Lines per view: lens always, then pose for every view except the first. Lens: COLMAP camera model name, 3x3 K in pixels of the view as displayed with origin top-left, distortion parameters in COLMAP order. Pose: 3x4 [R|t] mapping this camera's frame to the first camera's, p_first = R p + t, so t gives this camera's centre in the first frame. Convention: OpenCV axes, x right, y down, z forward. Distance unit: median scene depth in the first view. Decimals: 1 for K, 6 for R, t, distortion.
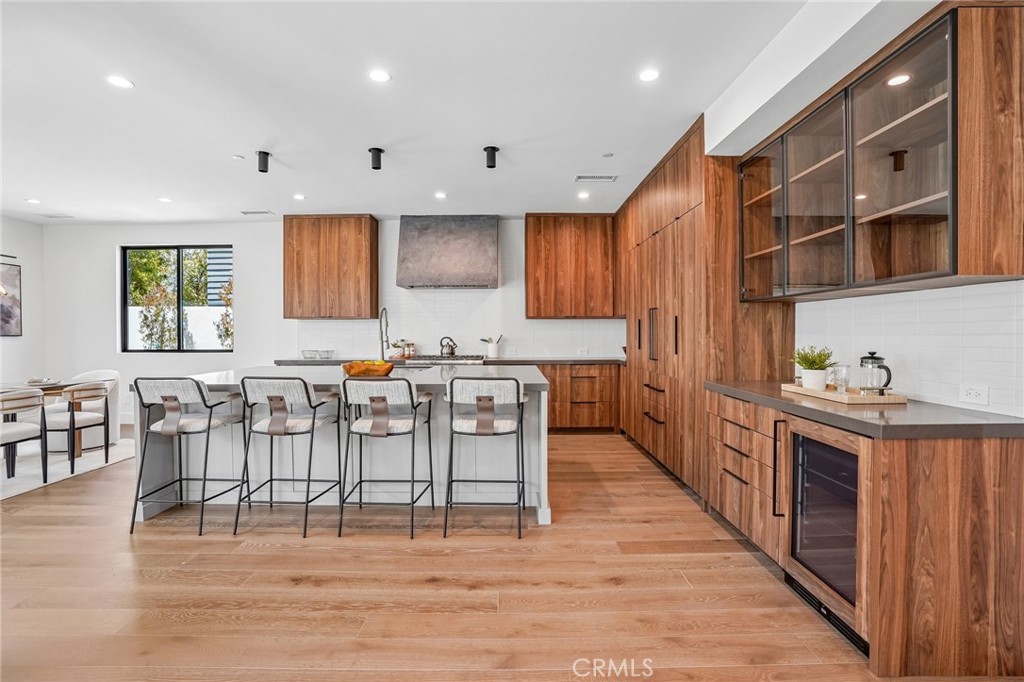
lens RADIAL K [[482.4, 0, 512.6], [0, 482.4, 336.8], [0, 0, 1]] dist [-0.069093, 0.027116]
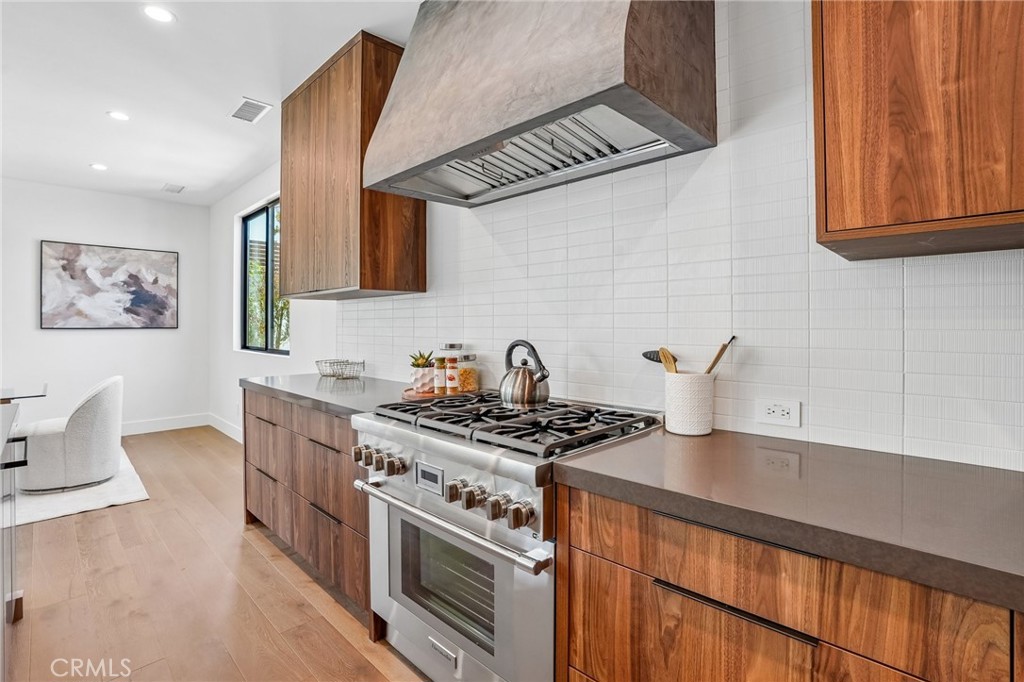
lens RADIAL K [[482.4, 0, 515.4], [0, 482.4, 325.2], [0, 0, 1]] dist [-0.069093, 0.027116]
pose [[0.714376, 0.001365, -0.699761, 0.068795], [-0.005285, 0.999980, -0.003444, -0.008664], [0.699743, 0.006159, 0.714369, 0.809688]]
